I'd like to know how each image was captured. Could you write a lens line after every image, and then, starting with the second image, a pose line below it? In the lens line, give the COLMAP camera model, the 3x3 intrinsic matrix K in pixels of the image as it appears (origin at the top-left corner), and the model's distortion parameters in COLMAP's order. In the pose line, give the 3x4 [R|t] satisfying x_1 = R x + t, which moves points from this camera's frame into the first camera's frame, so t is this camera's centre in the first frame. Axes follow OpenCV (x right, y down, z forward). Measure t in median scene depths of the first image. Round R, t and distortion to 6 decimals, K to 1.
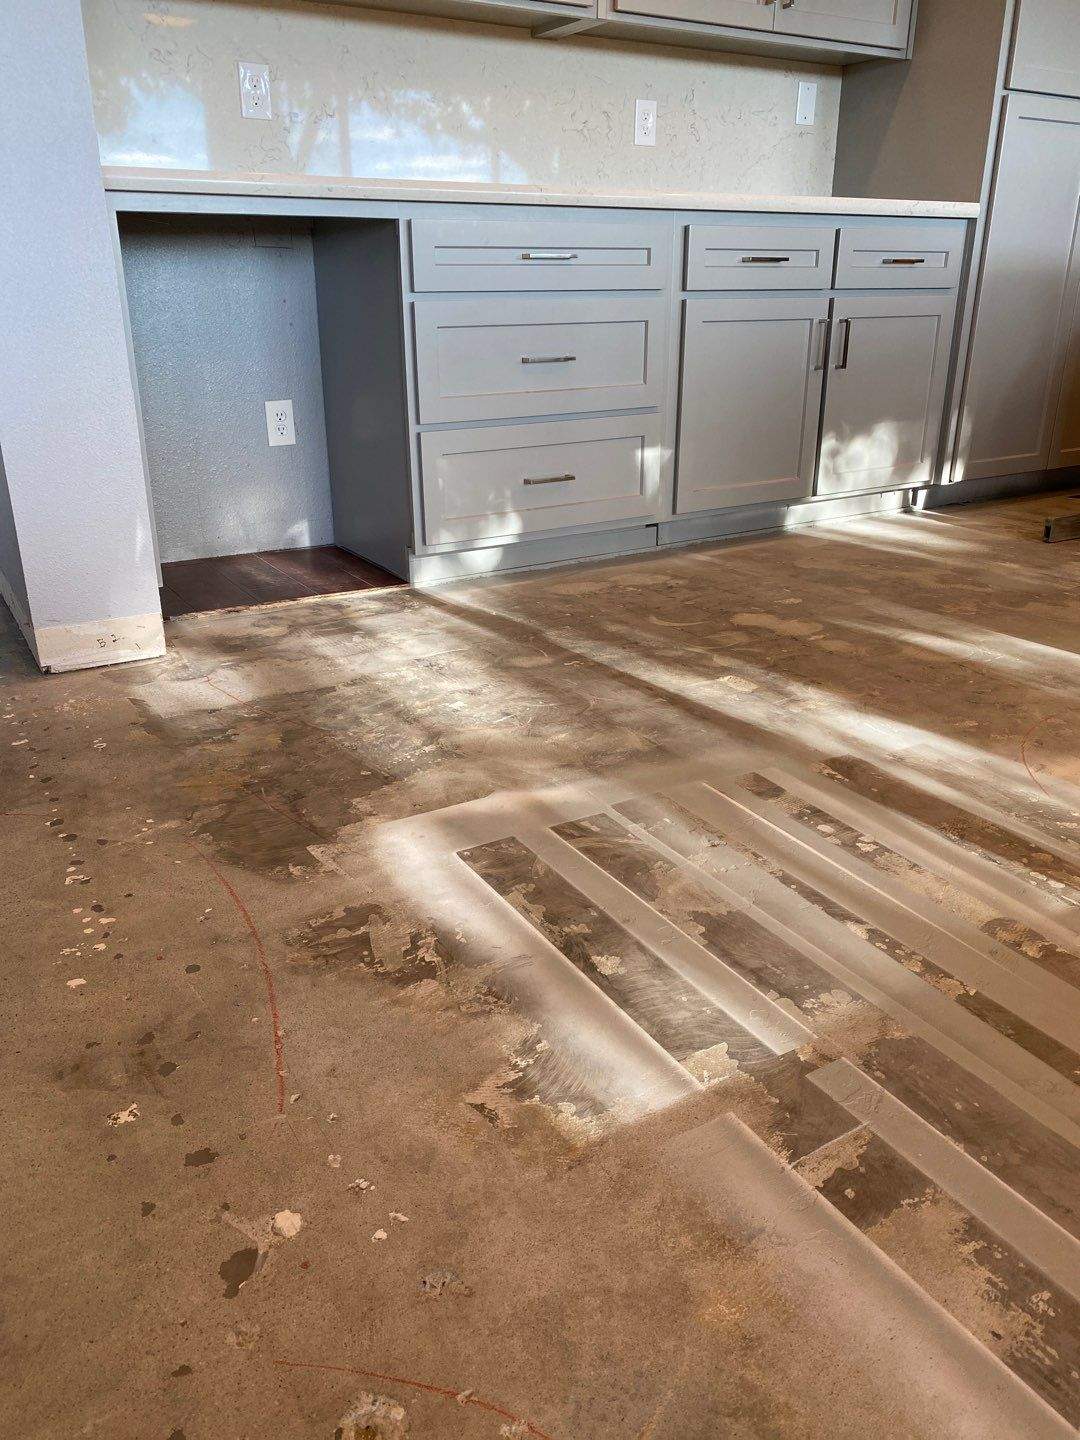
lens RADIAL K [[1103.6, 0, 538.7], [0, 1103.6, 723.5], [0, 0, 1]] dist [0.049743, -0.035744]
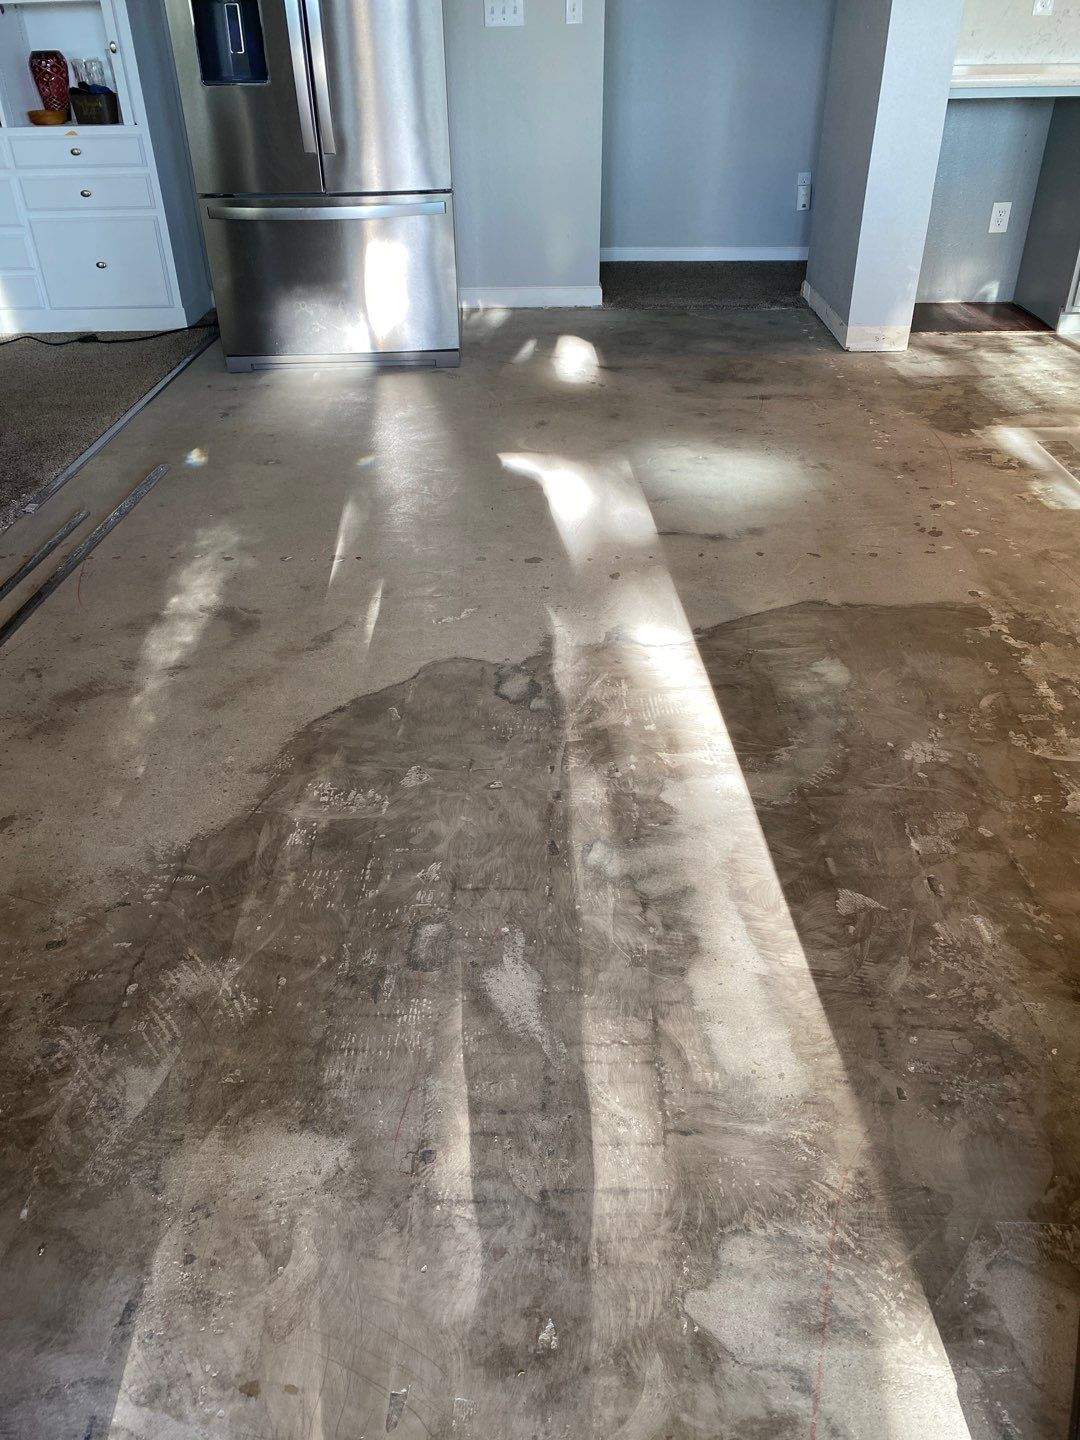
lens RADIAL K [[1103.6, 0, 531.6], [0, 1103.6, 711.9], [0, 0, 1]] dist [0.049743, -0.035744]
pose [[0.846631, 0.281502, -0.451633, 0.170812], [-0.191708, 0.952995, 0.234623, 0.220365], [0.496451, -0.112058, 0.860802, -1.114989]]
